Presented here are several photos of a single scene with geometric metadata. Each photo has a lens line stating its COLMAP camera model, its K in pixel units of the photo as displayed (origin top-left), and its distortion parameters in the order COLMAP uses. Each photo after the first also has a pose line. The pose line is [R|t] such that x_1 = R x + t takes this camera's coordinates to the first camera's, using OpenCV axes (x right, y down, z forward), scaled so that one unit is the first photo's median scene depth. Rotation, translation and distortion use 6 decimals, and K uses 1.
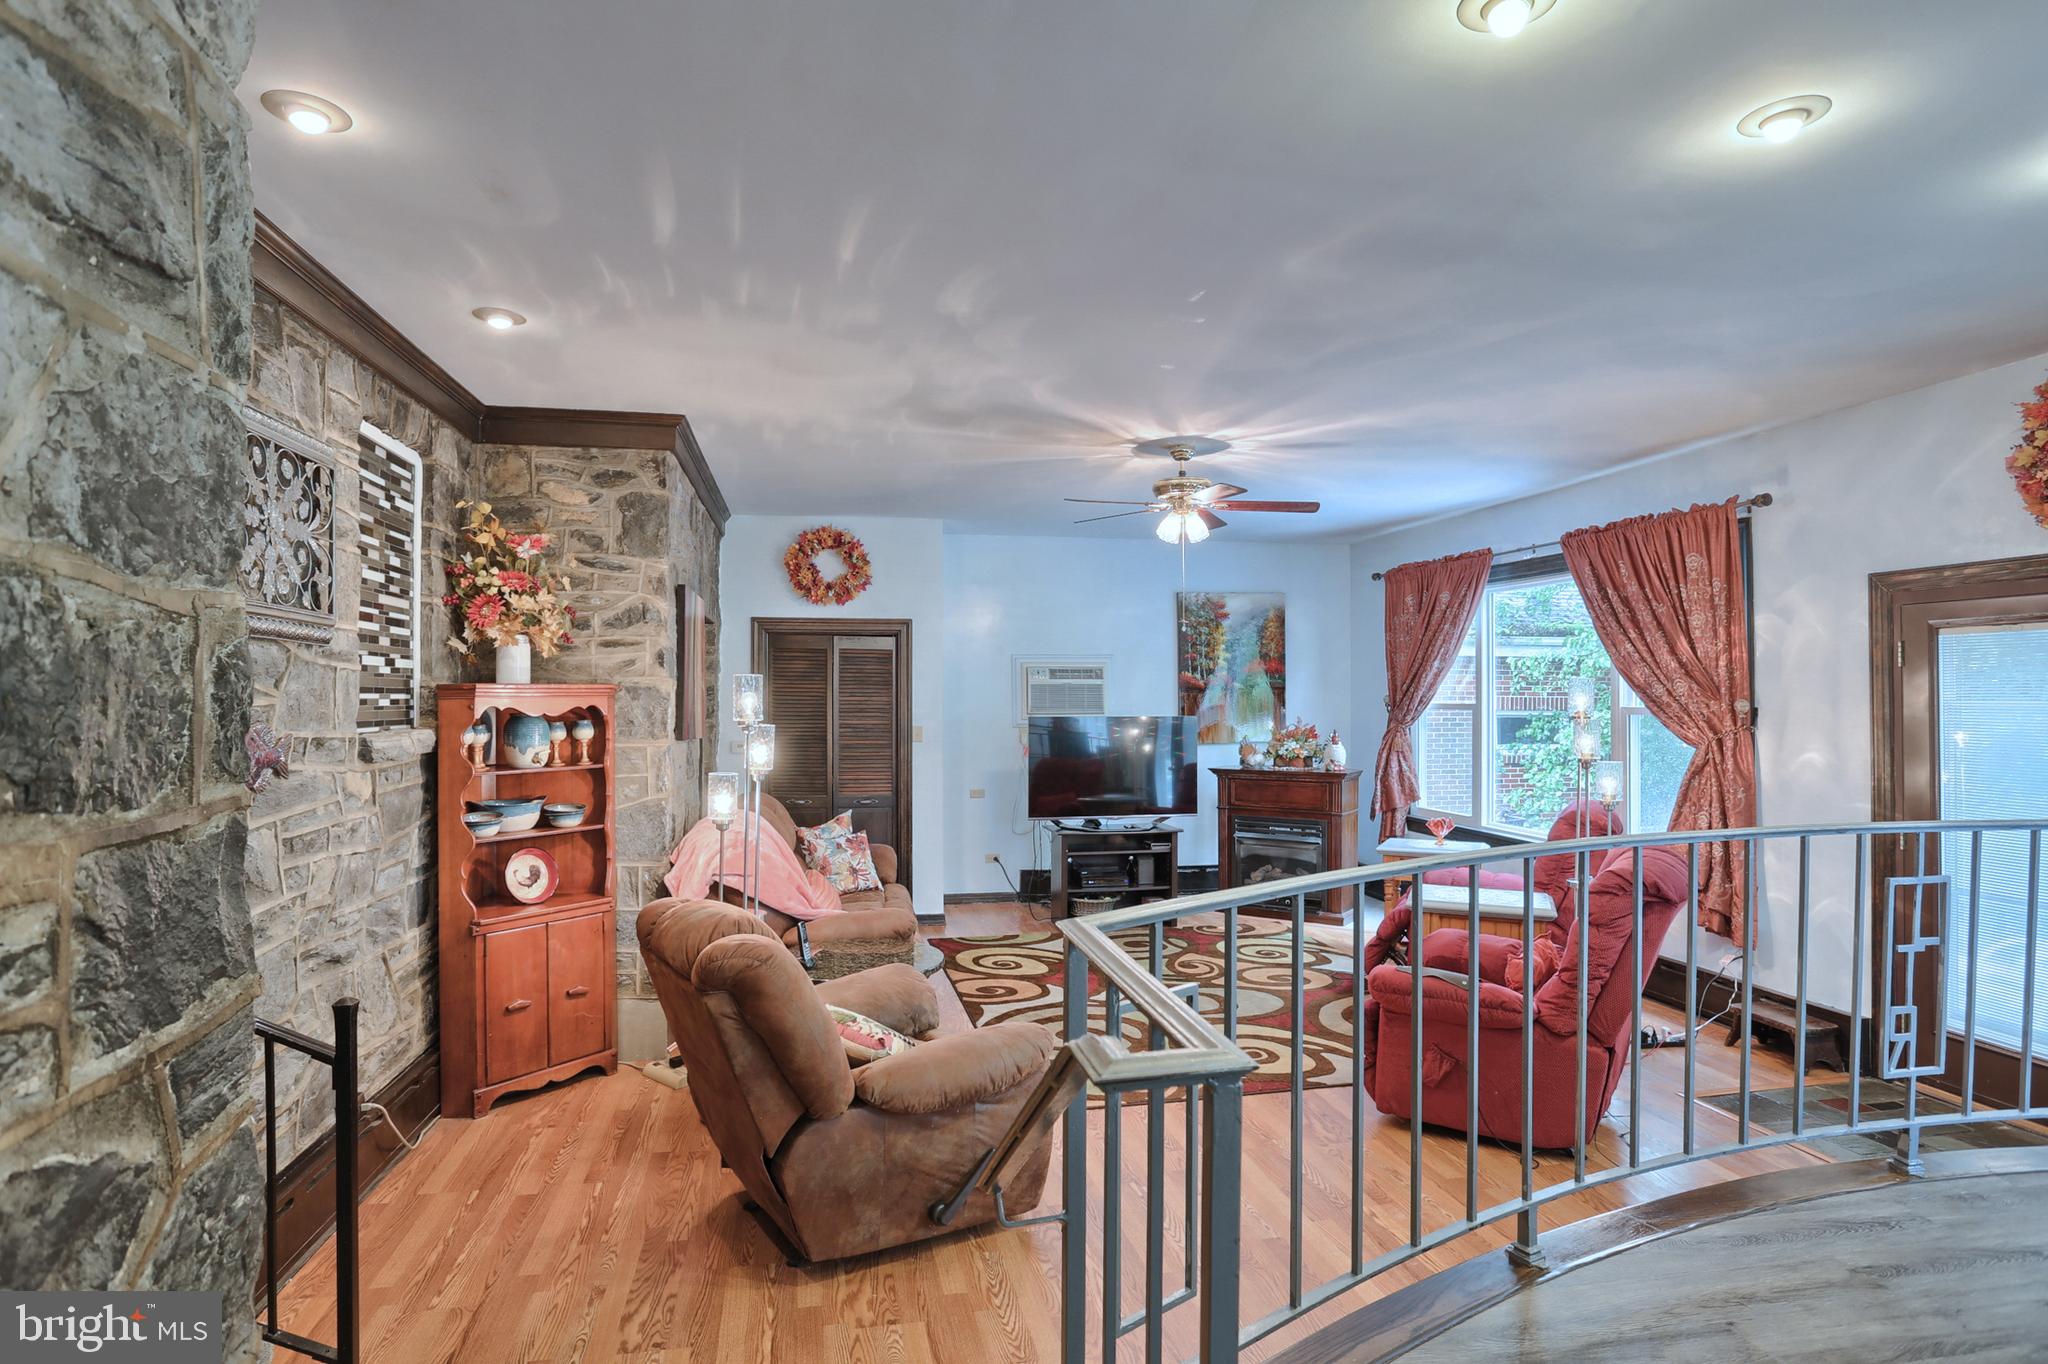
lens RADIAL K [[1072.4, 0, 1022.8], [0, 1072.4, 699.6], [0, 0, 1]] dist [-0.060669, 0.031354]
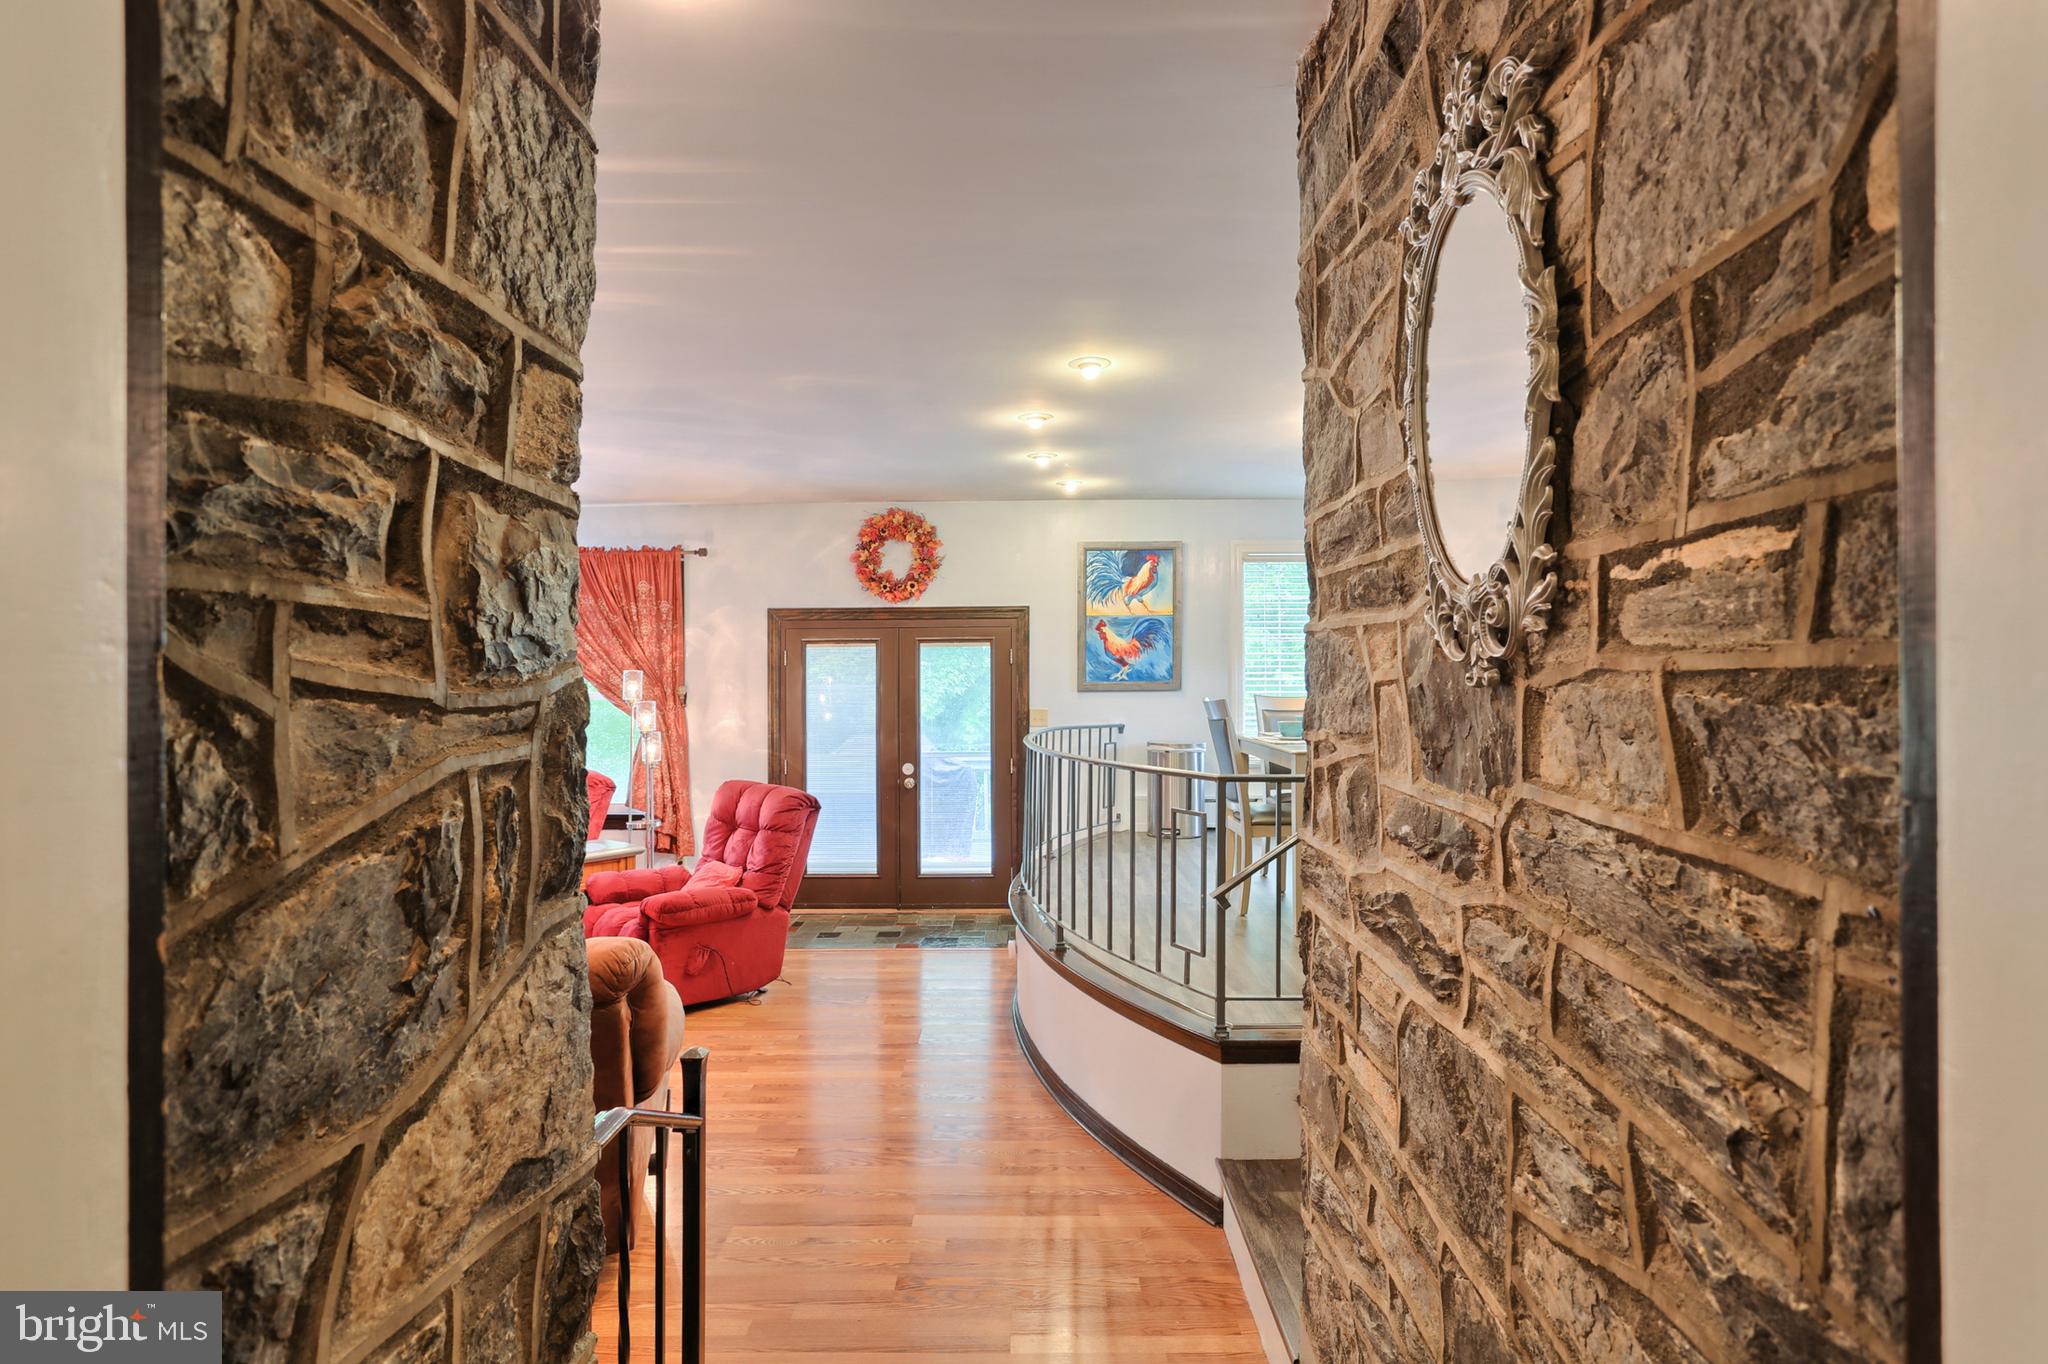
lens RADIAL K [[1072.4, 0, 1022.8], [0, 1072.4, 699.6], [0, 0, 1]] dist [-0.060669, 0.031354]
pose [[0.198506, -0.000178, 0.980100, -0.694686], [0.010556, 0.999942, -0.001956, 0.026538], [-0.980043, 0.010734, 0.198496, 0.264247]]
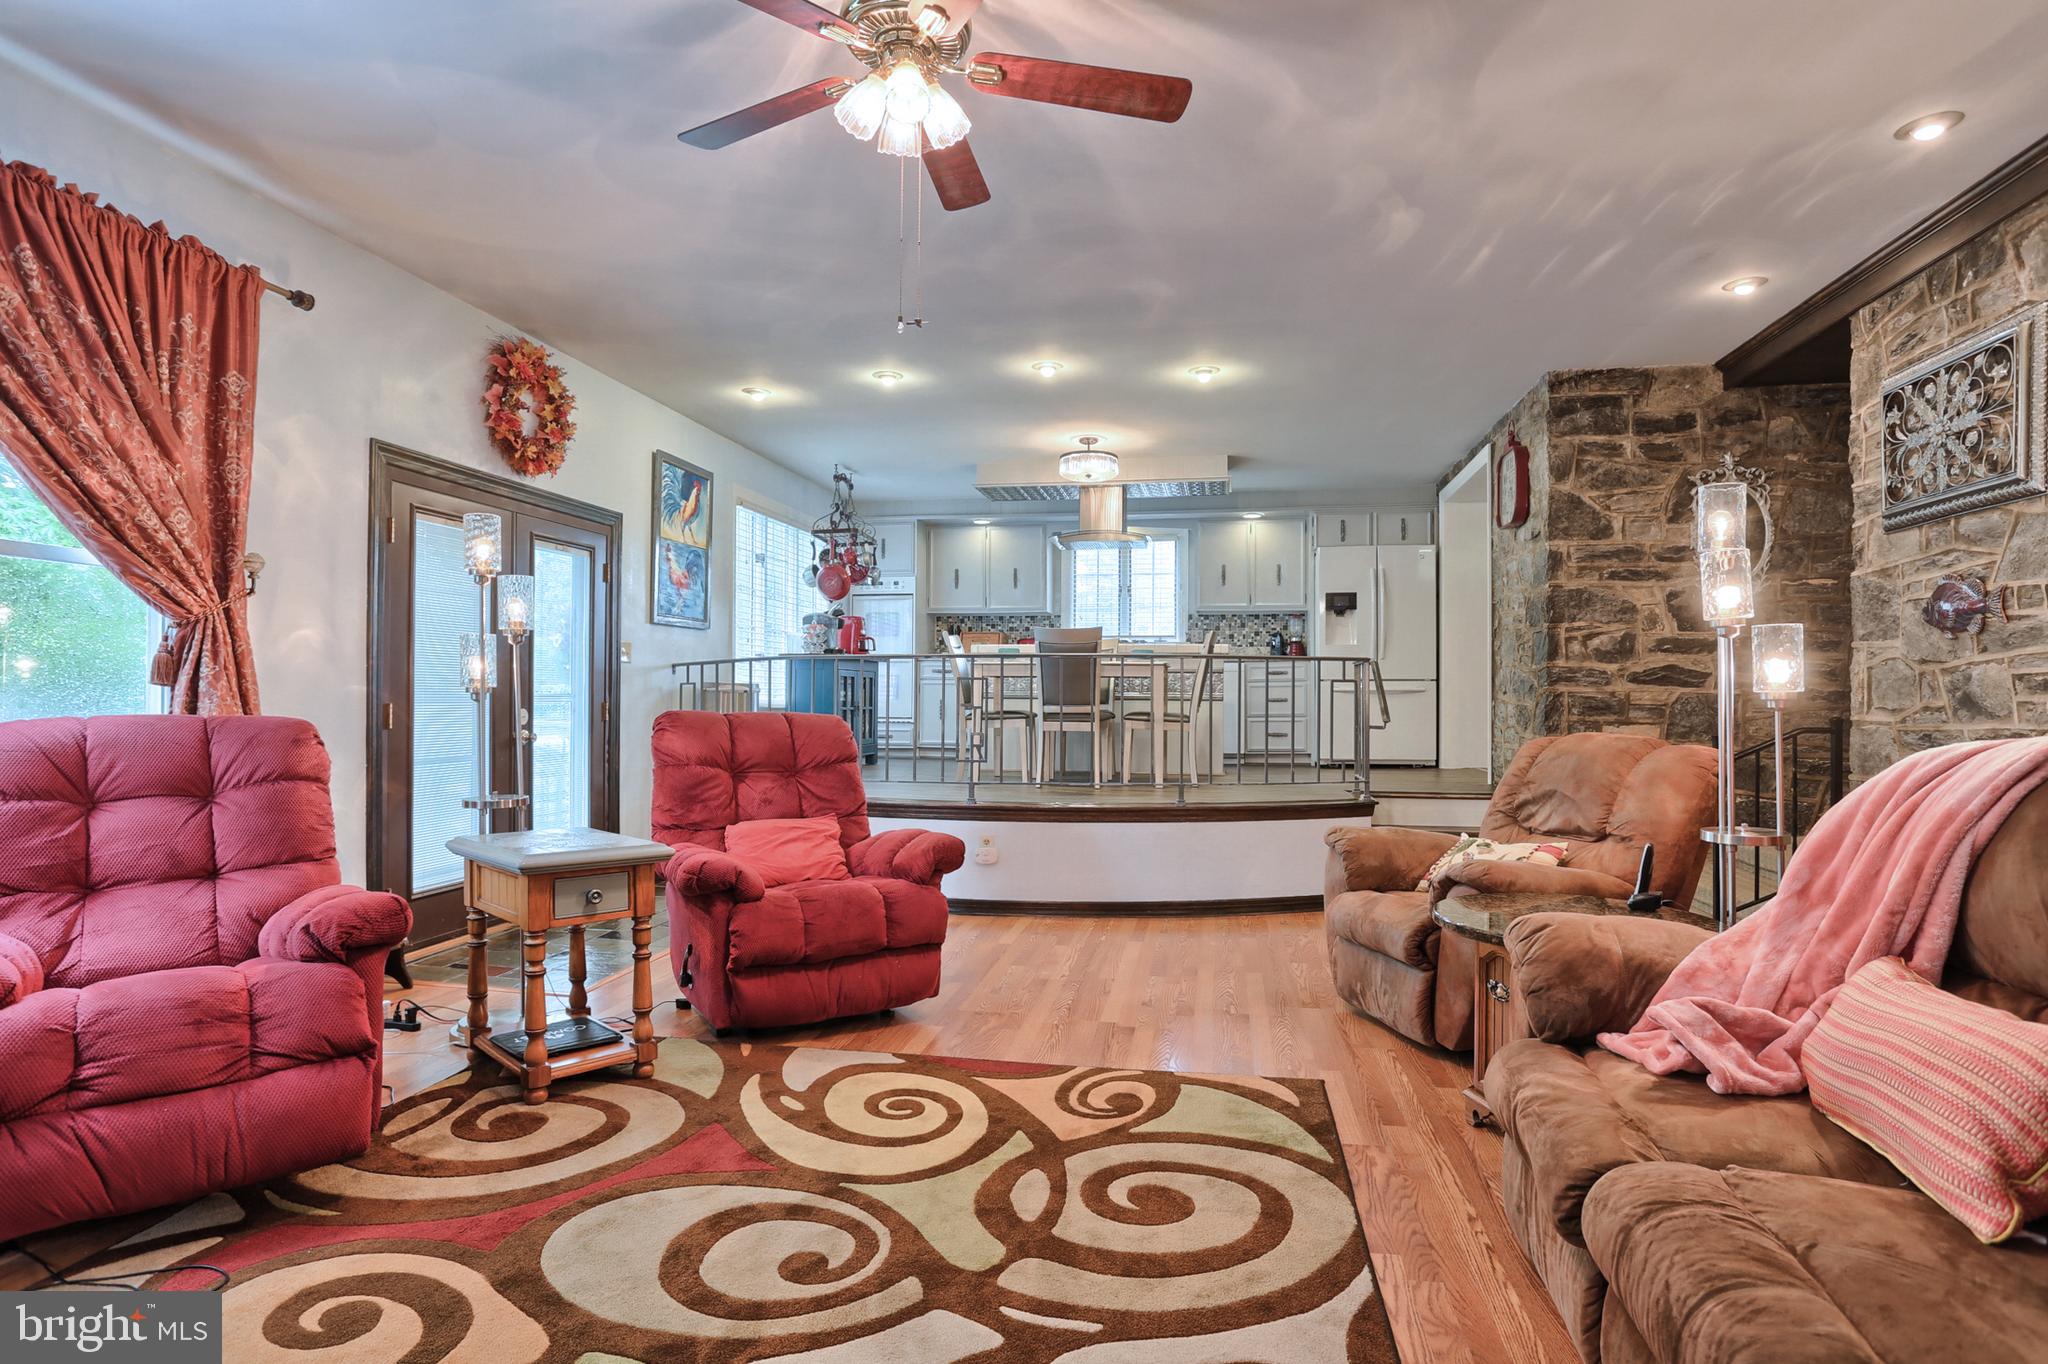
lens RADIAL K [[1072.4, 0, 1022.8], [0, 1072.4, 699.6], [0, 0, 1]] dist [-0.060669, 0.031354]
pose [[-0.929483, -0.004828, 0.368834, -0.071314], [-0.002724, 0.999977, 0.006226, 0.098153], [-0.368855, 0.004782, -0.929475, 1.551832]]
